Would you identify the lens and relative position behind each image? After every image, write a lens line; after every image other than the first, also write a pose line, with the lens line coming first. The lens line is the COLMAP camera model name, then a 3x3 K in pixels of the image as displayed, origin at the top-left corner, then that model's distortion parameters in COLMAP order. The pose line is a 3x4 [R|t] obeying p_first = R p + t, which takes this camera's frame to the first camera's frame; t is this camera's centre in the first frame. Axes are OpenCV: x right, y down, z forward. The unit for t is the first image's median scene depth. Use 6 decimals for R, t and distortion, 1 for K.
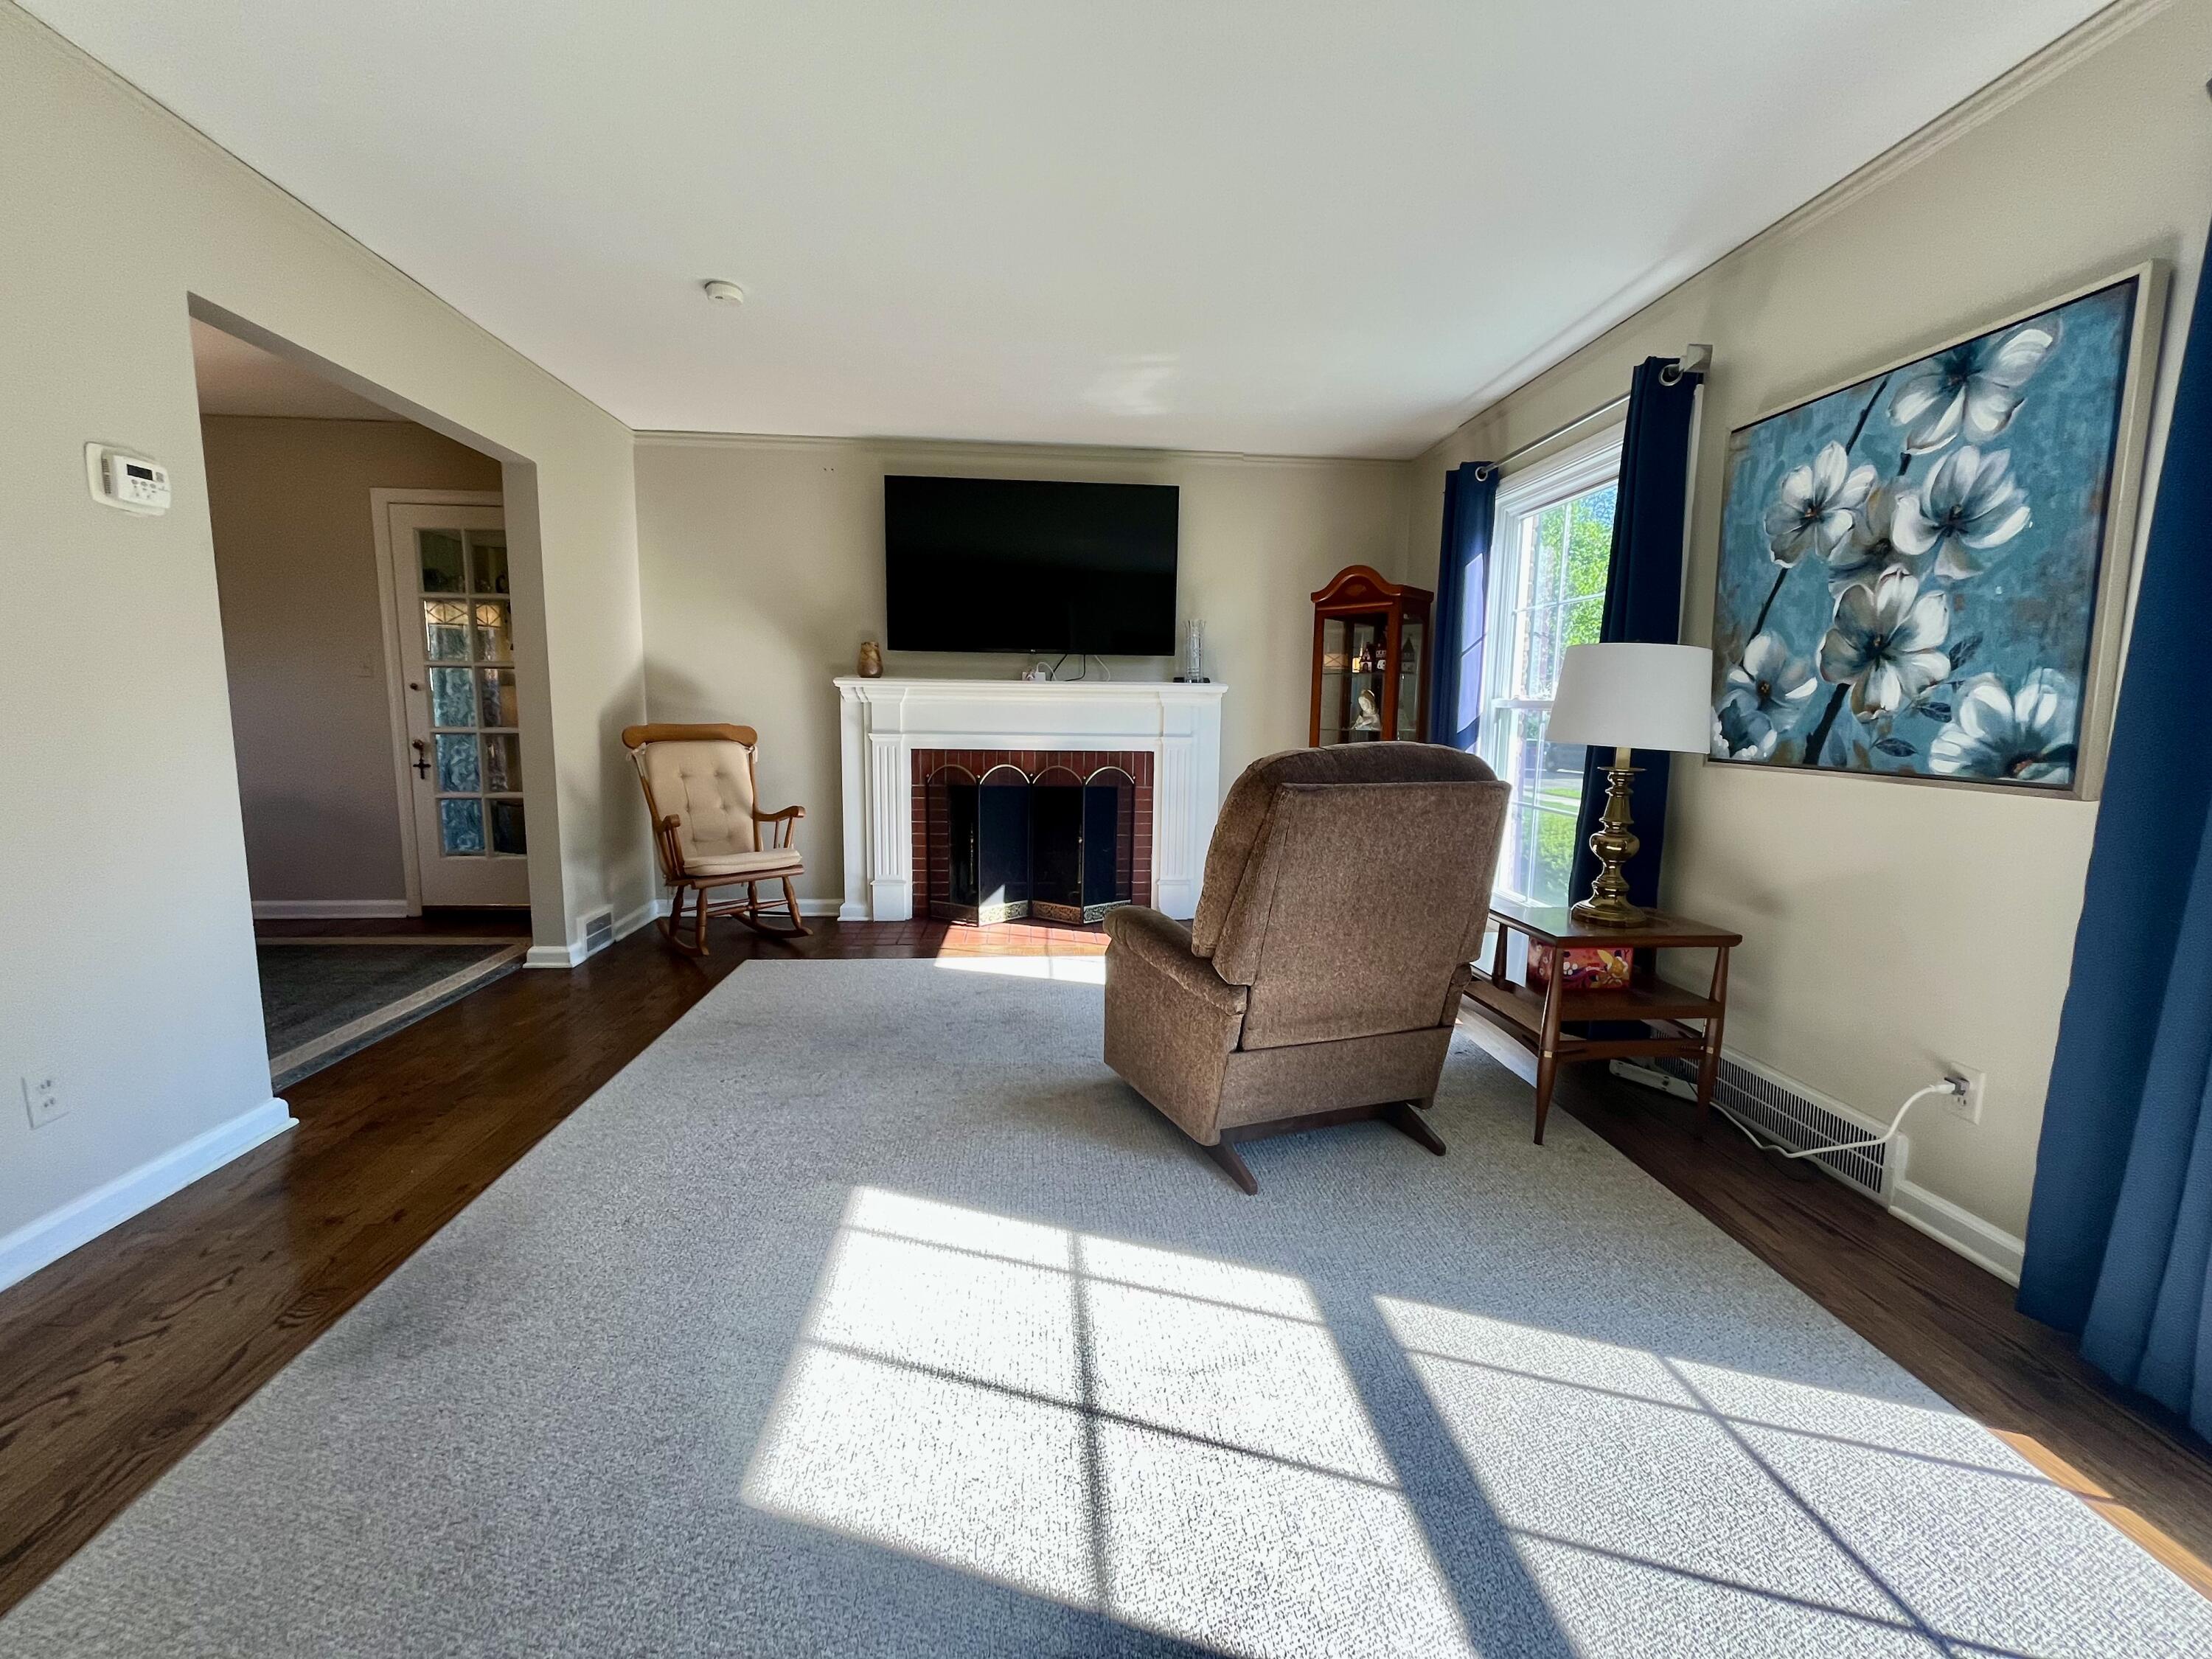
lens RADIAL K [[893.0, 0, 1104.5], [0, 893.0, 824.6], [0, 0, 1]] dist [-0.002912, -0.000309]
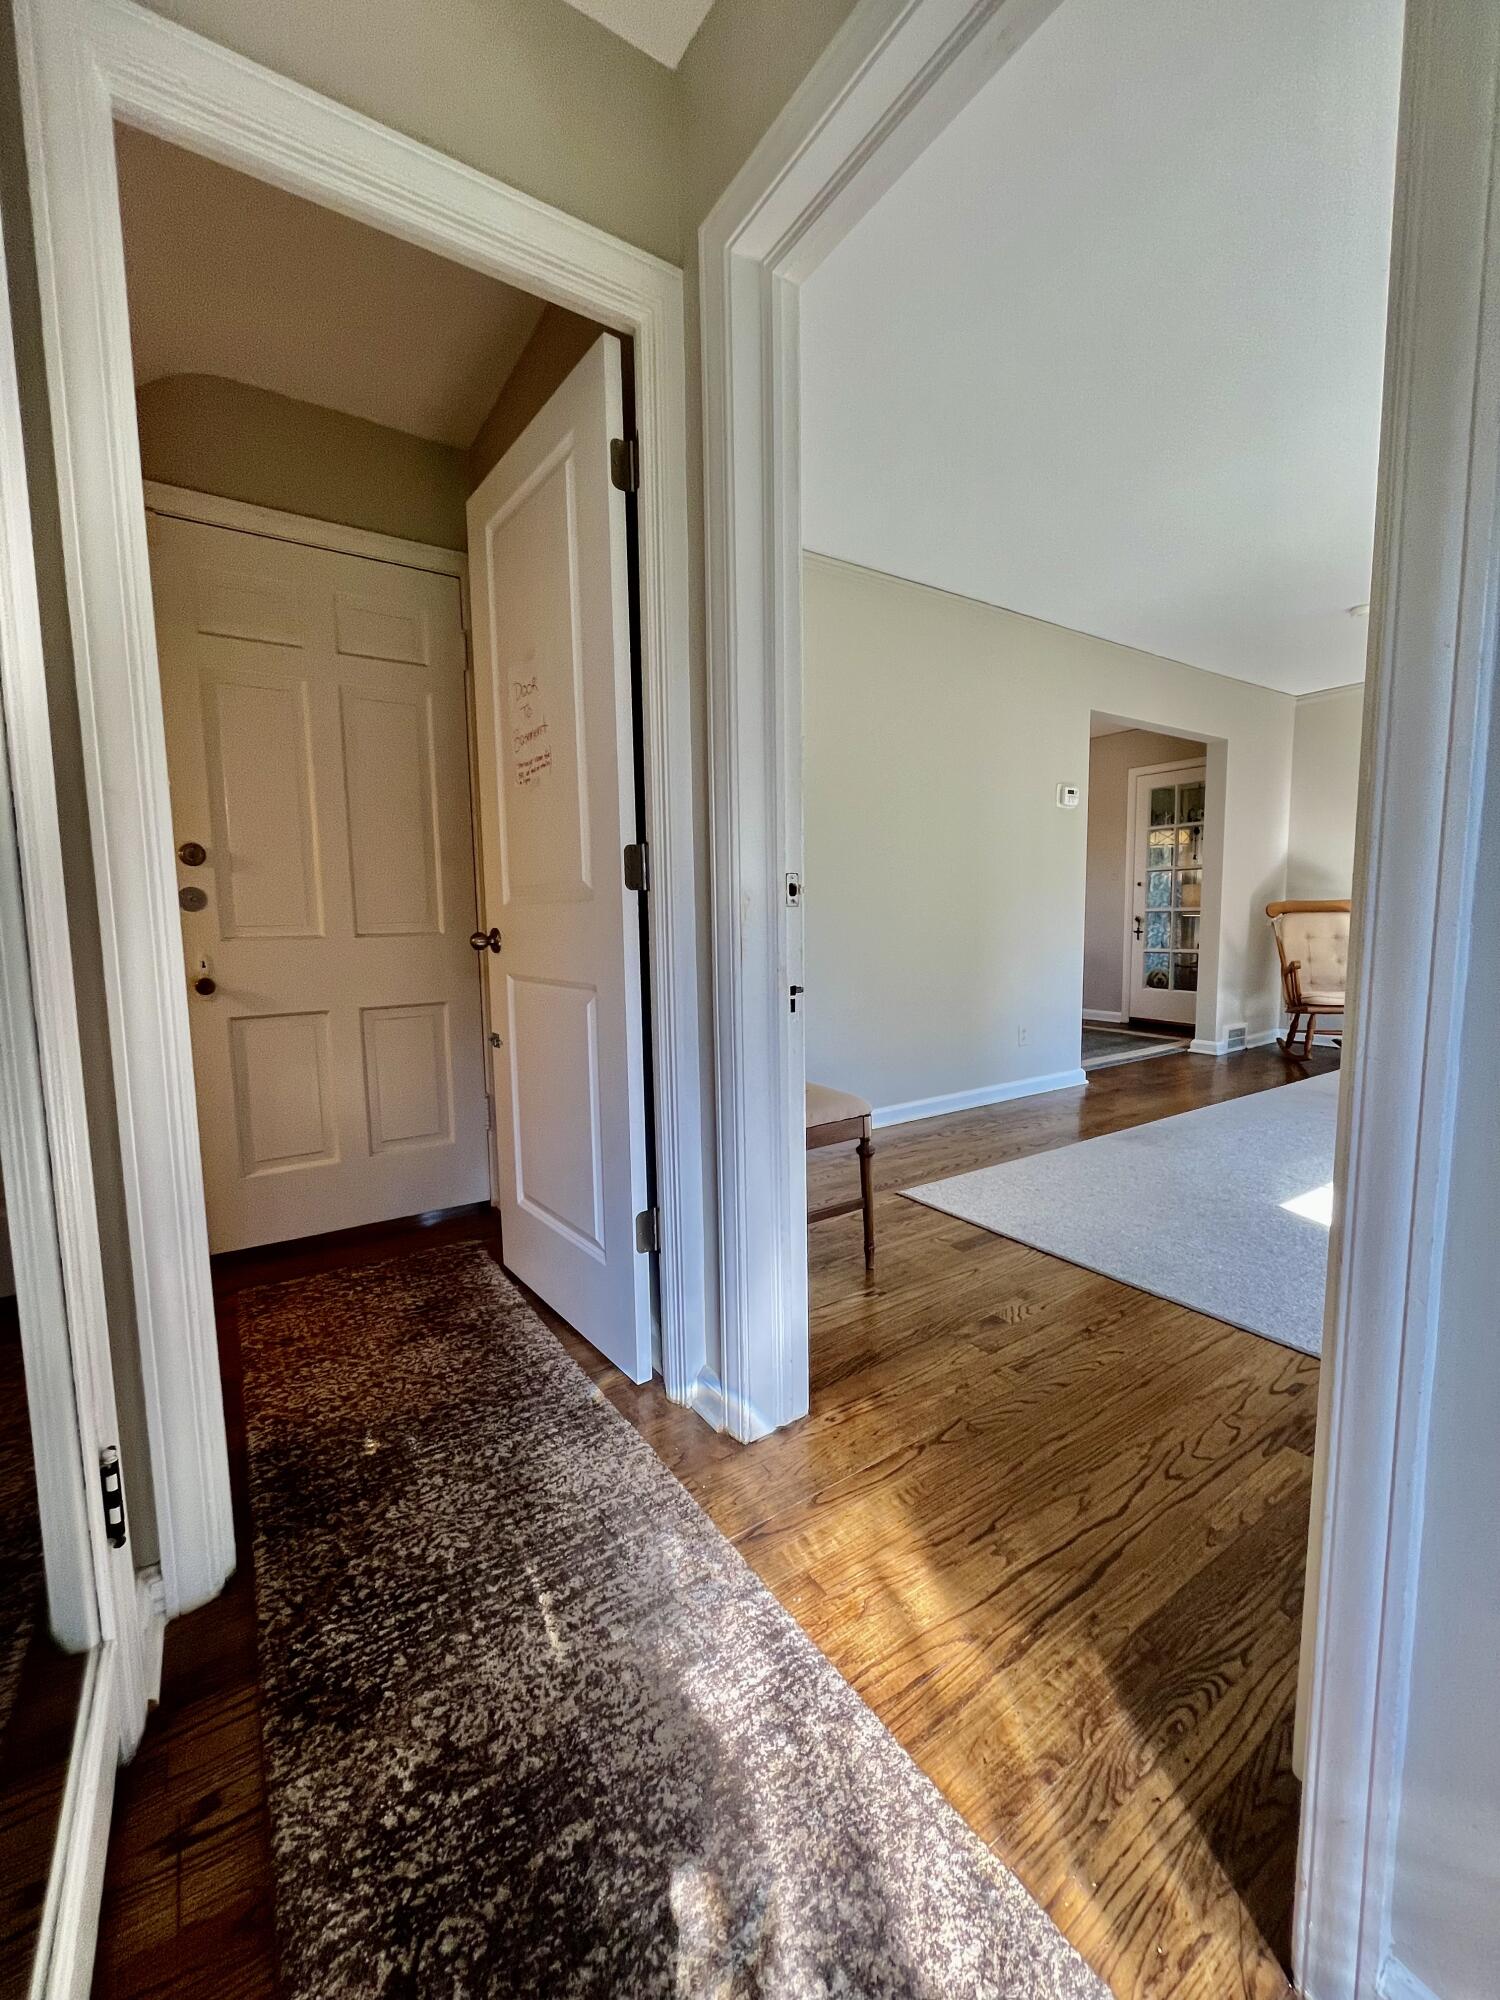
lens RADIAL K [[807.4, 0, 767.3], [0, 807.4, 997.1], [0, 0, 1]] dist [-0.002912, -0.000309]
pose [[0.499108, 0.068779, -0.863806, 0.383444], [-0.089239, 0.995625, 0.027712, 0.151218], [0.861933, 0.063254, 0.503062, -0.679455]]
